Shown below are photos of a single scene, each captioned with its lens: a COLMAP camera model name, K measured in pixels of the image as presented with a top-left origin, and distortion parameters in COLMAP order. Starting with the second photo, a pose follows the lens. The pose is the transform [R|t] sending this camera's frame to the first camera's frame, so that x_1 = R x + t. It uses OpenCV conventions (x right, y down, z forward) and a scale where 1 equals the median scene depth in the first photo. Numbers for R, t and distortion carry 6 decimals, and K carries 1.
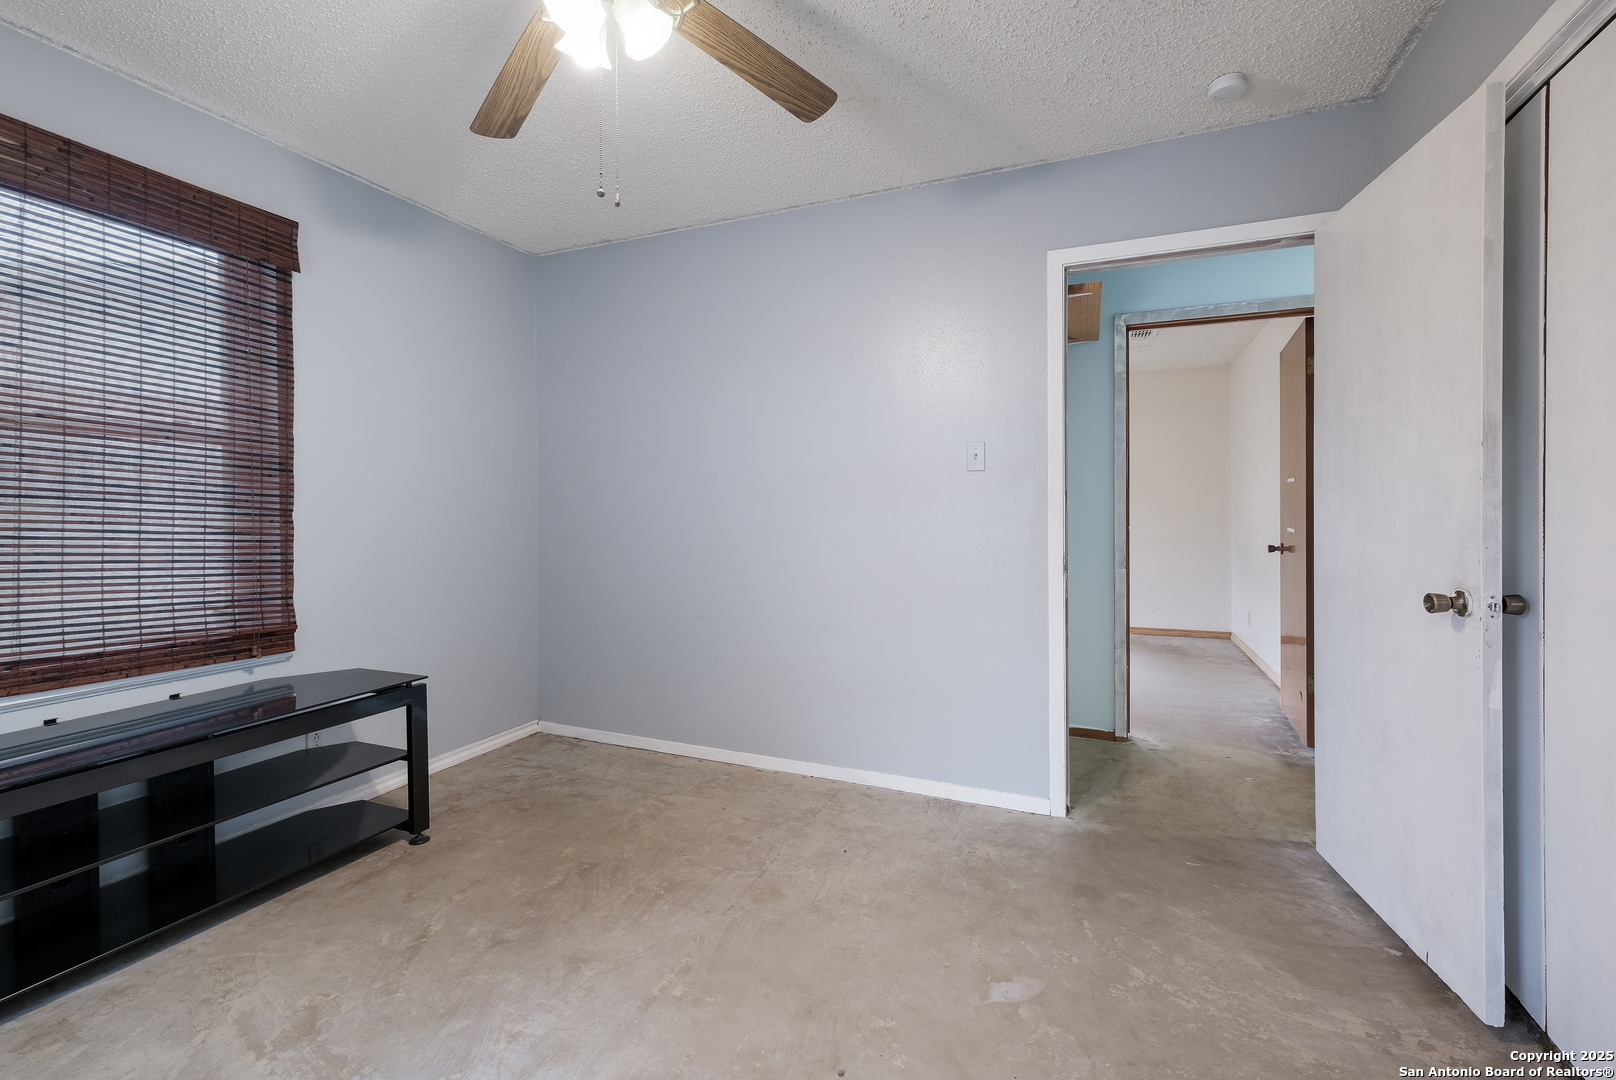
lens RADIAL K [[696.9, 0, 808.9], [0, 696.9, 517.1], [0, 0, 1]] dist [-0.003087, -0.000441]
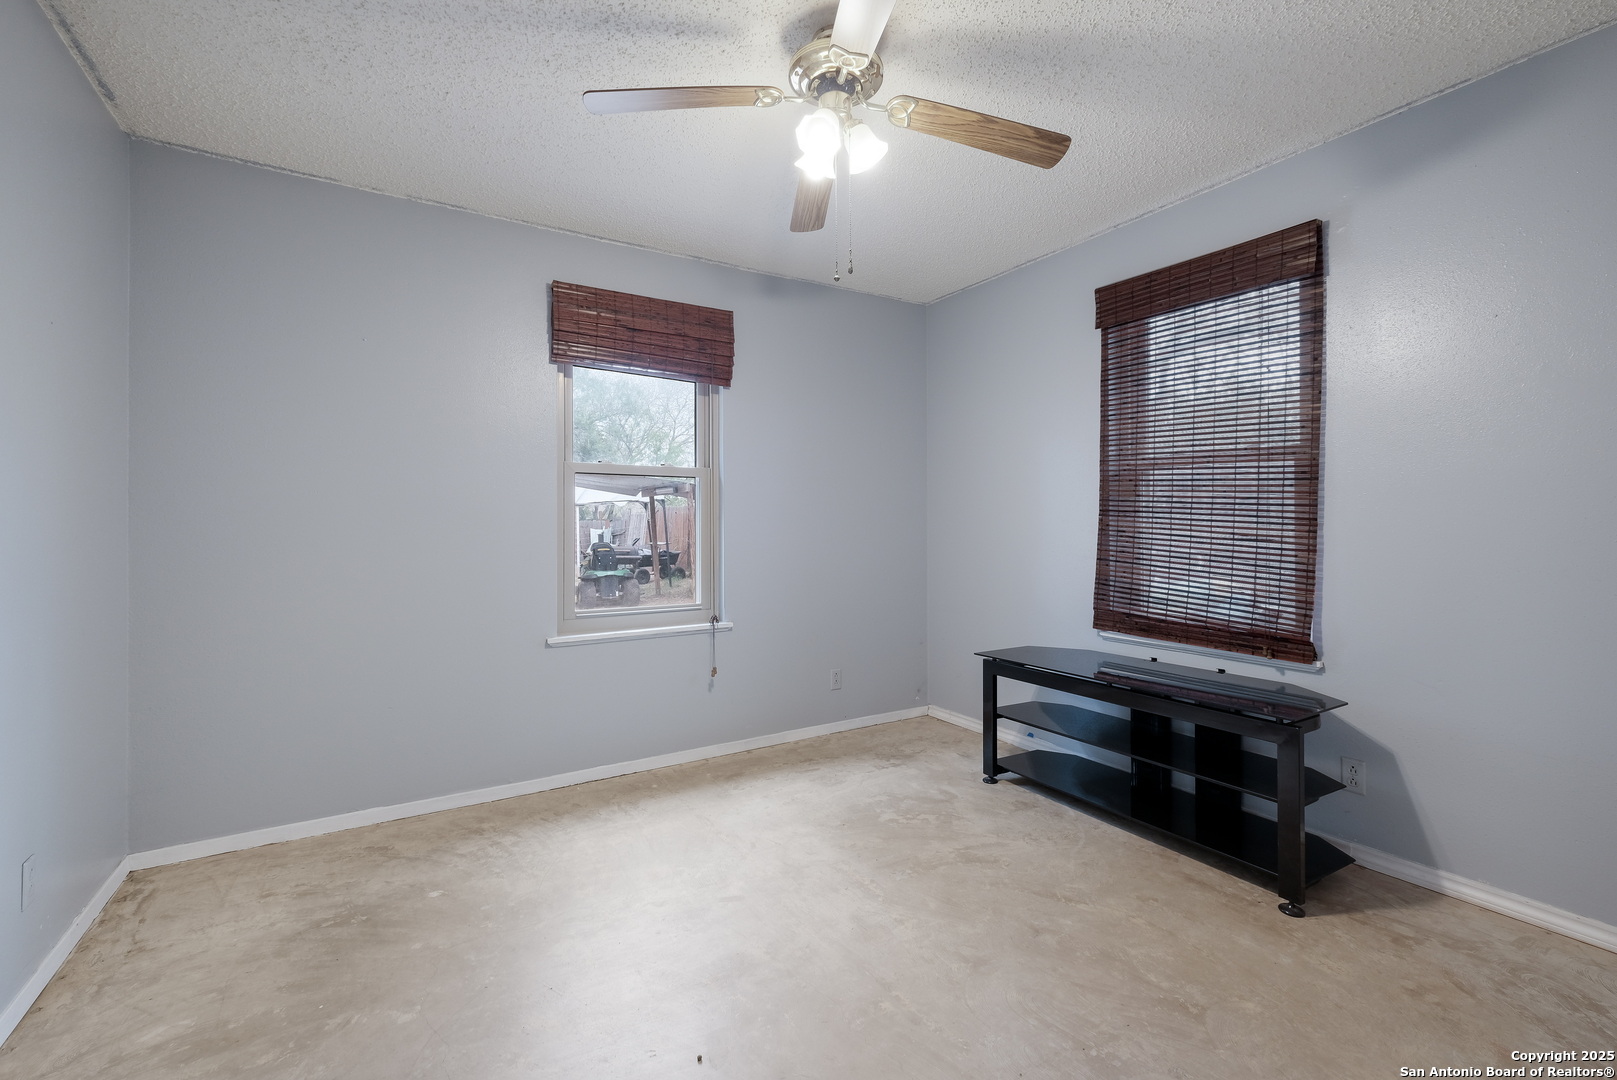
lens RADIAL K [[697.4, 0, 809.4], [0, 697.4, 517.1], [0, 0, 1]] dist [-0.003087, -0.000441]
pose [[-0.577711, 0.002590, -0.816237, 0.536173], [-0.002369, 0.999985, 0.004850, -0.019563], [0.816238, 0.004735, -0.577697, 1.151964]]
